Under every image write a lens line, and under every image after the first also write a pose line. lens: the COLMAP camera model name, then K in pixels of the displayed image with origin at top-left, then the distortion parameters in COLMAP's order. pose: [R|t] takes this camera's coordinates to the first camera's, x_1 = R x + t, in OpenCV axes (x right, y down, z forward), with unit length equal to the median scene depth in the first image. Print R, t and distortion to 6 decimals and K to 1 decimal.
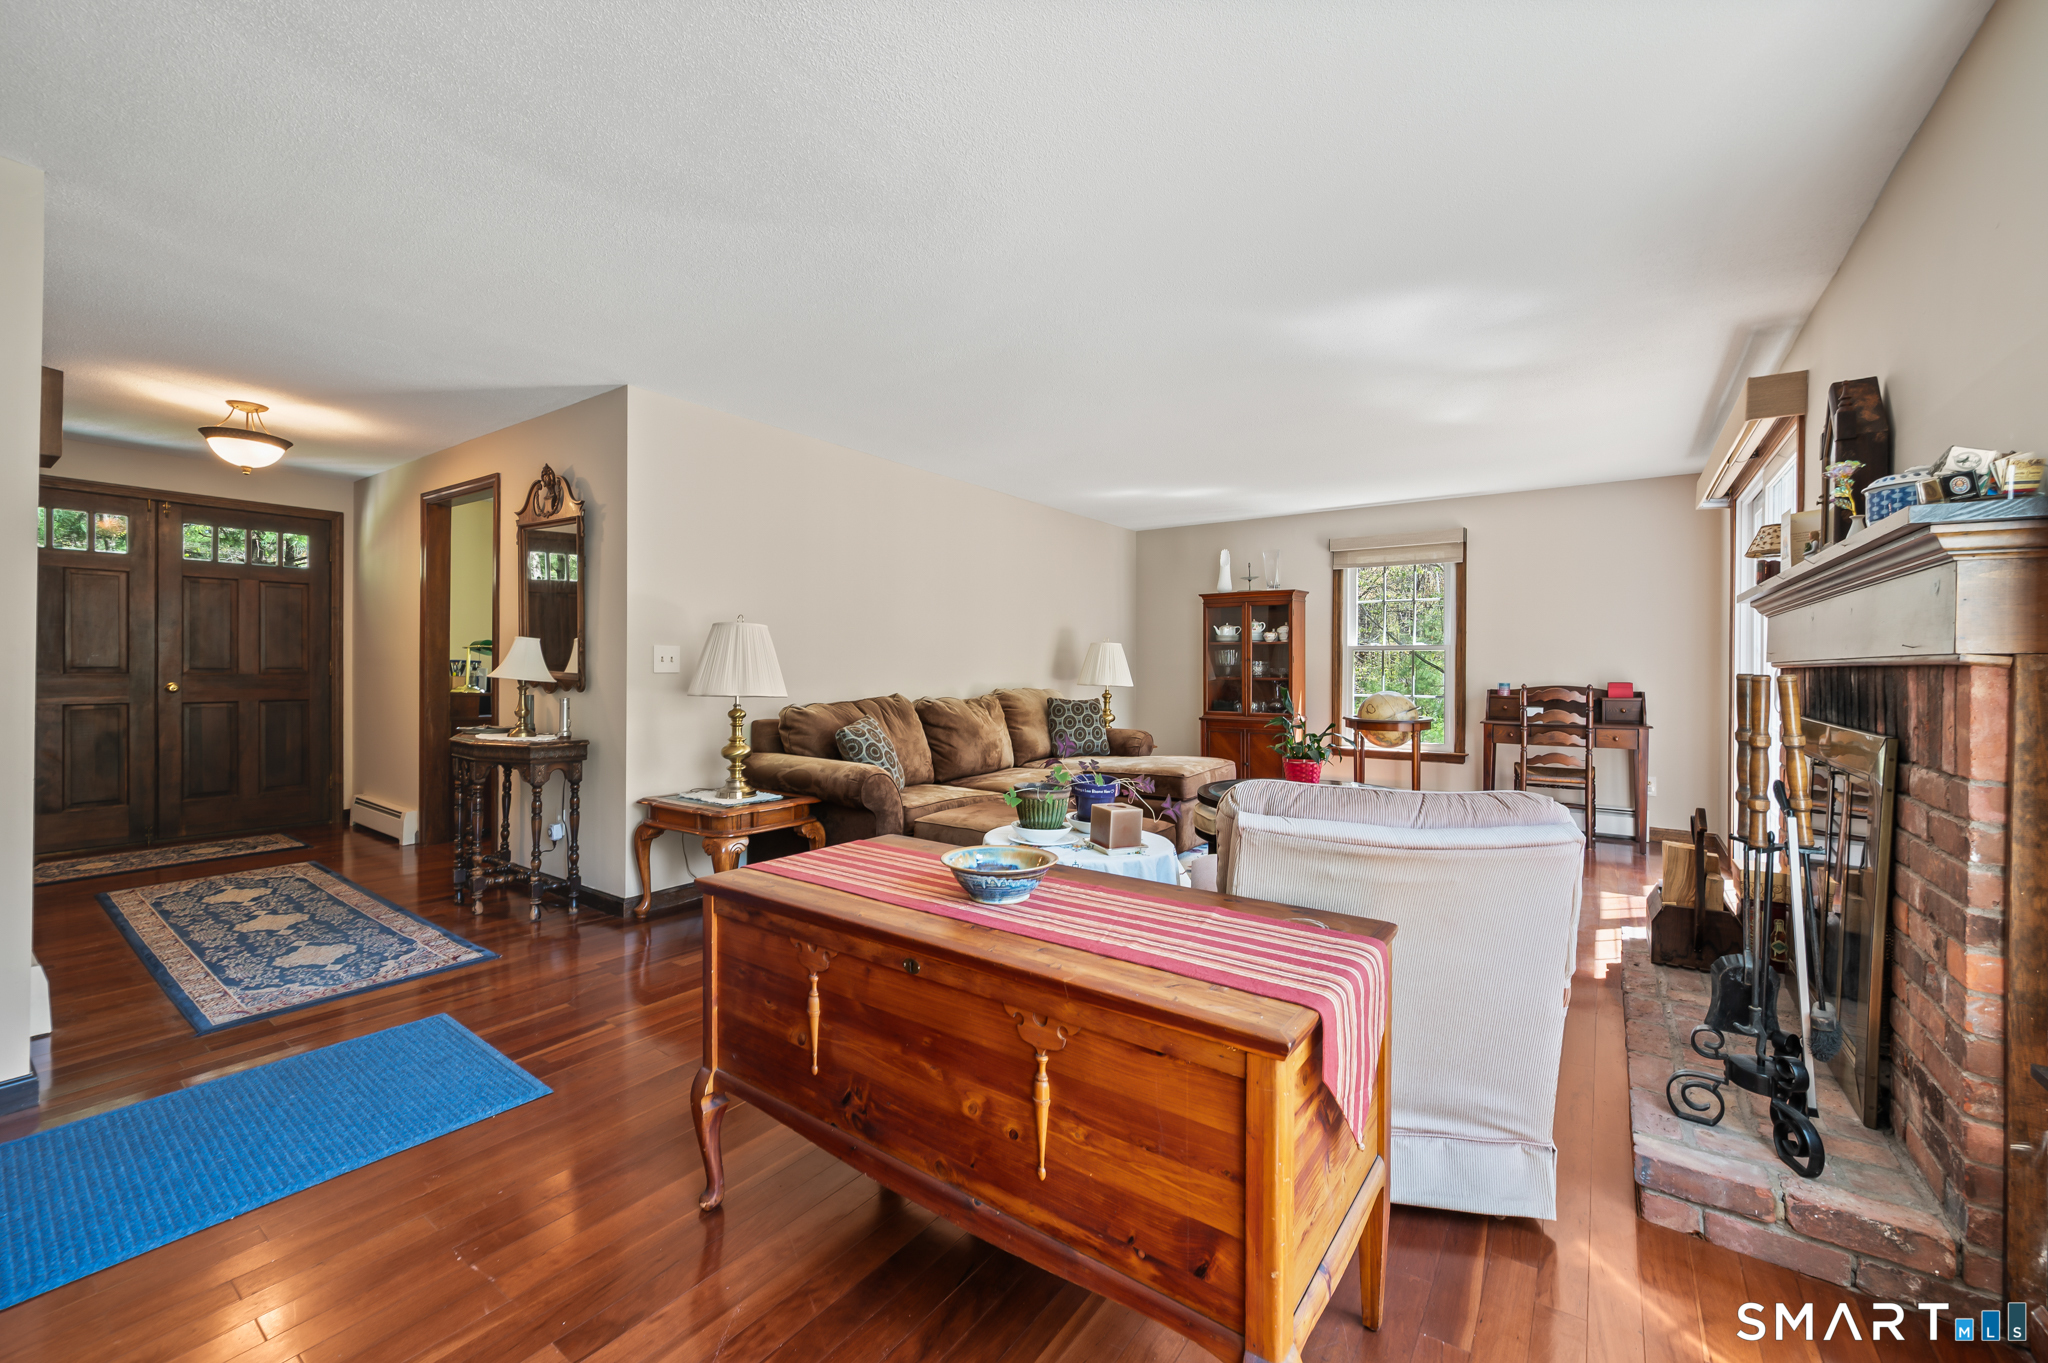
lens RADIAL K [[813.0, 0, 1020.8], [0, 813.0, 673.1], [0, 0, 1]] dist [-0.002431, -0.000319]
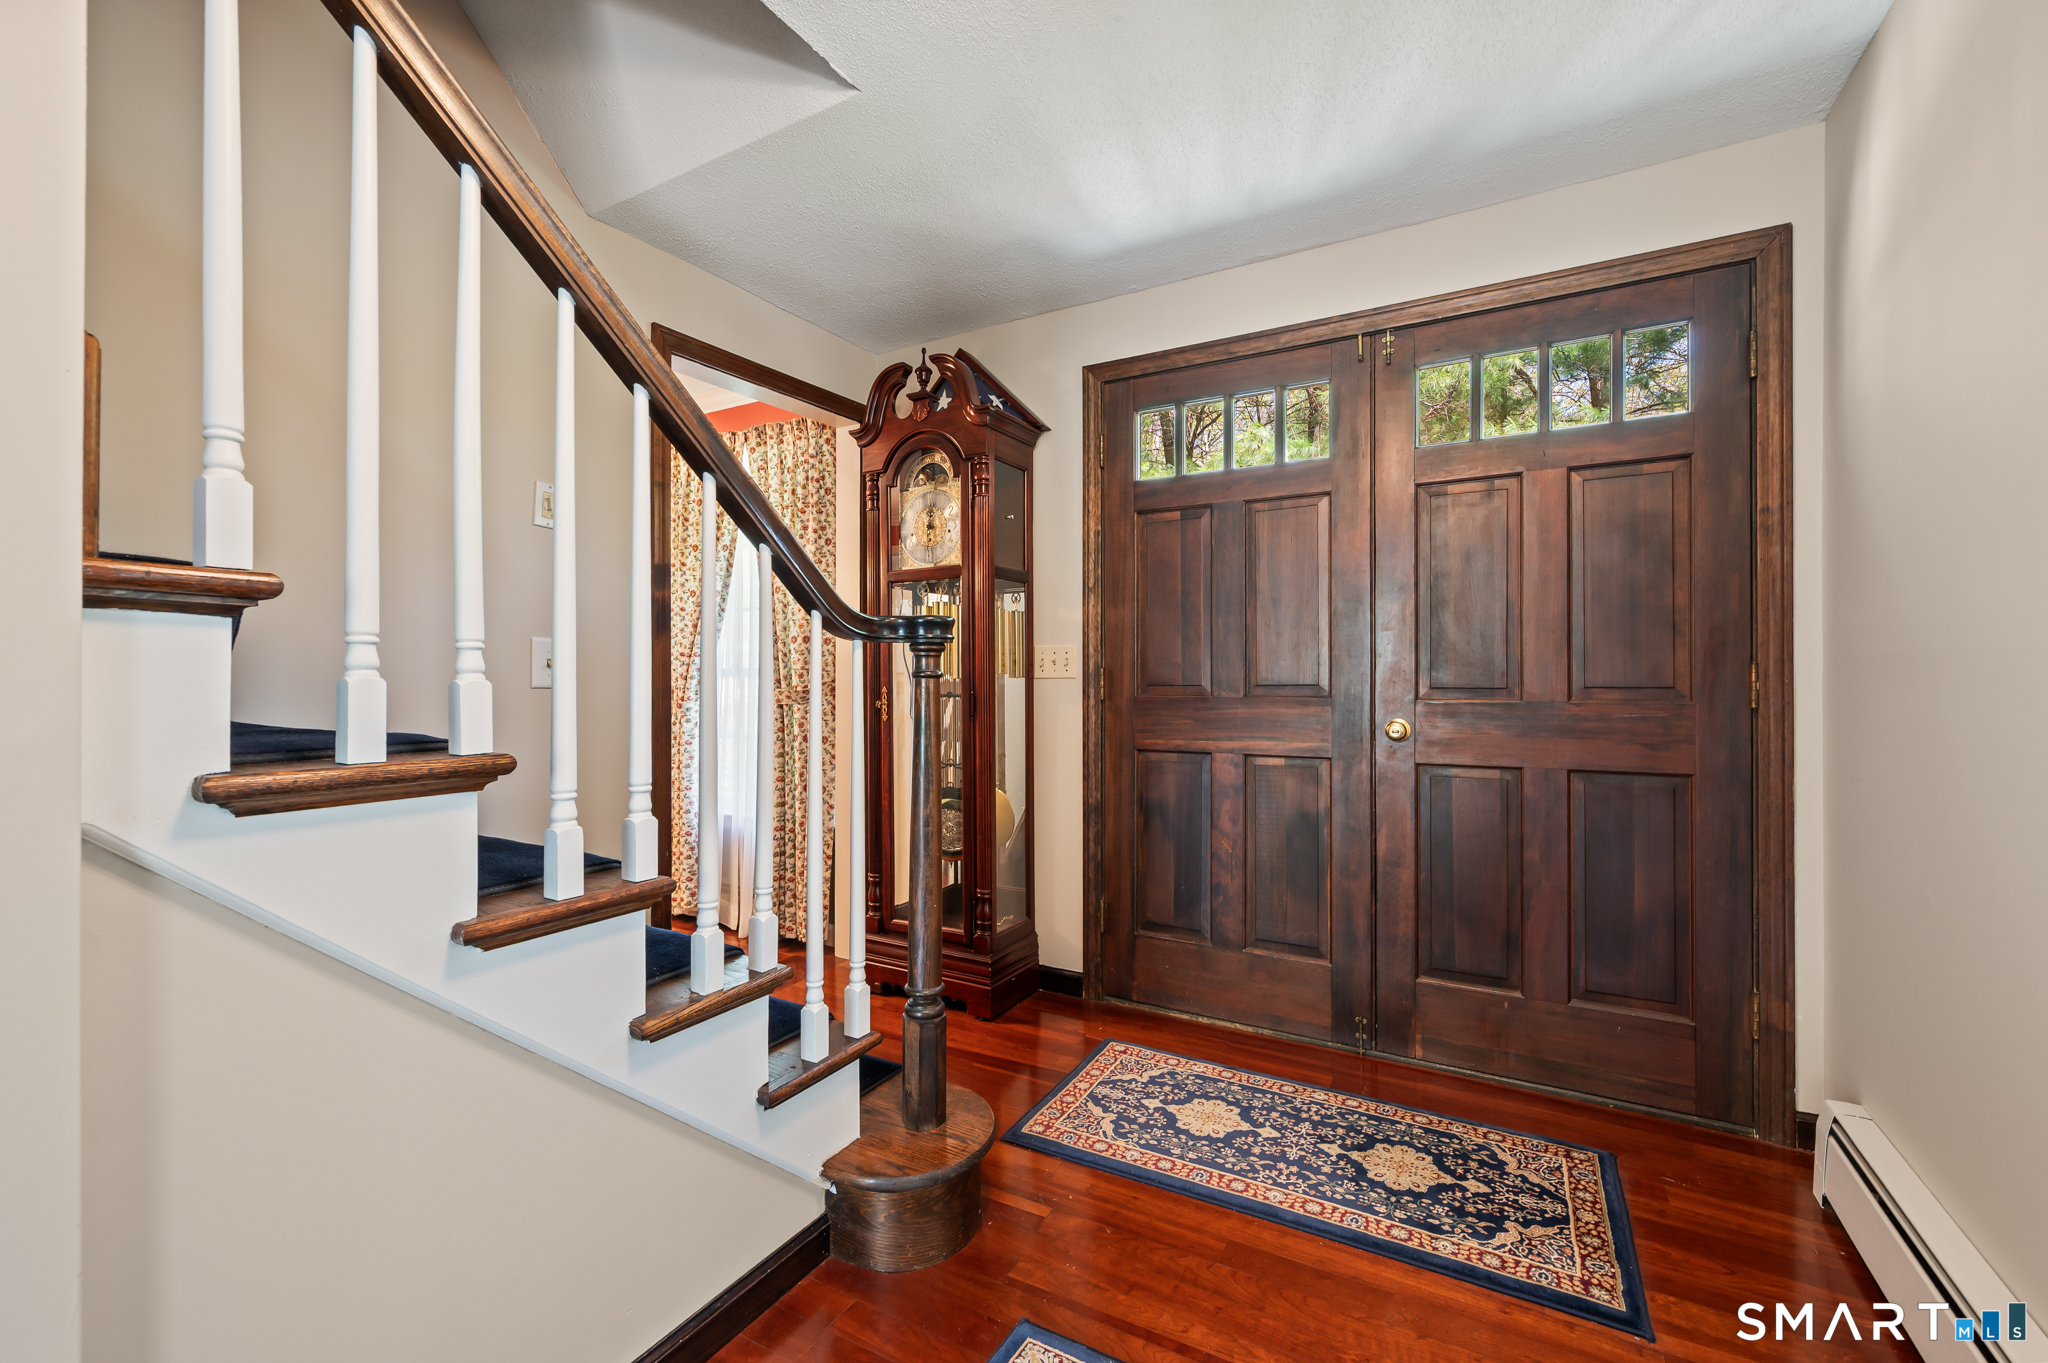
lens RADIAL K [[813.0, 0, 1021.4], [0, 813.0, 677.2], [0, 0, 1]] dist [-0.002431, -0.000319]
pose [[0.094298, -0.010496, -0.995489, -0.592052], [-0.004145, 0.999932, -0.010936, -0.005686], [0.995535, 0.005158, 0.094248, 0.725394]]
